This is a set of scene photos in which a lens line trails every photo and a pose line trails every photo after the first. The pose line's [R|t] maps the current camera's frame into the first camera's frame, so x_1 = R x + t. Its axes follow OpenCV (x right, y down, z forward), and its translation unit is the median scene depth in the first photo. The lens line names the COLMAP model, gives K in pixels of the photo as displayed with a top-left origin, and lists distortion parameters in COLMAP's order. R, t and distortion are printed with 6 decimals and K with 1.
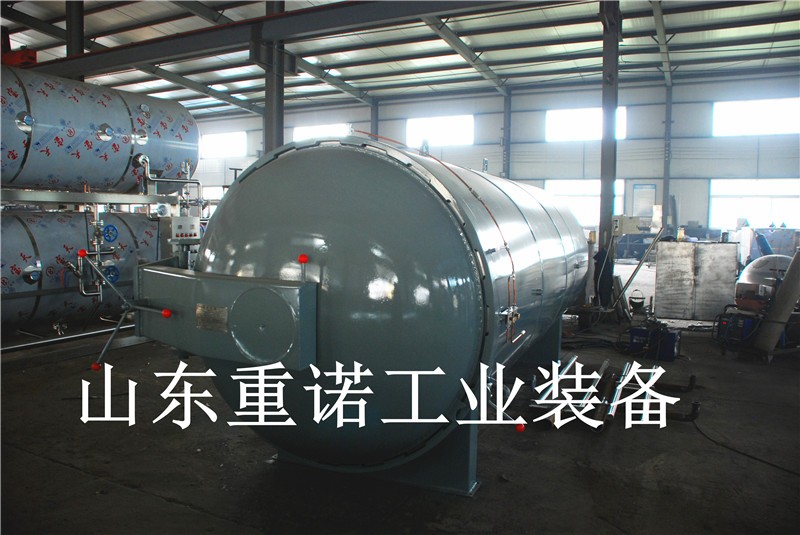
lens RADIAL K [[622.4, 0, 396.5], [0, 622.4, 266.6], [0, 0, 1]] dist [-0.165993, 0.124099]
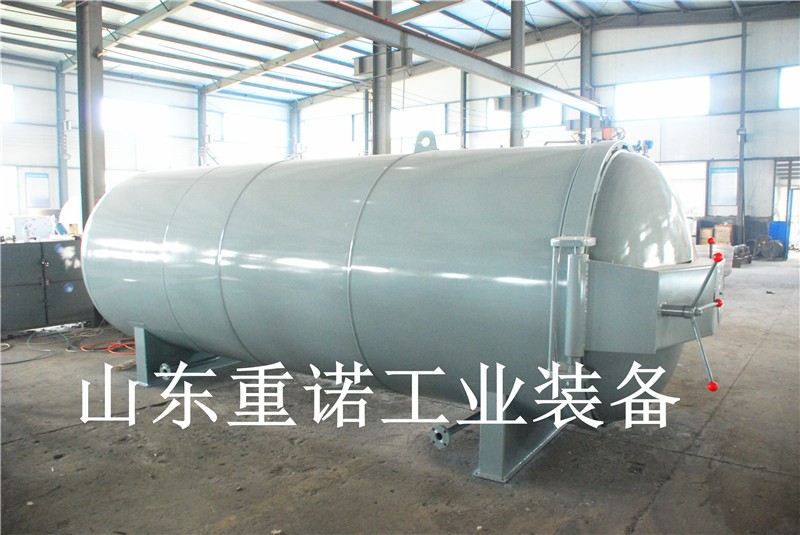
lens RADIAL K [[622.4, 0, 396.5], [0, 622.4, 266.6], [0, 0, 1]] dist [-0.165993, 0.124099]
pose [[0.176914, -0.109238, 0.978145, -0.354053], [0.085571, 0.991766, 0.095282, -0.032009], [-0.980499, 0.066844, 0.184805, 0.322268]]
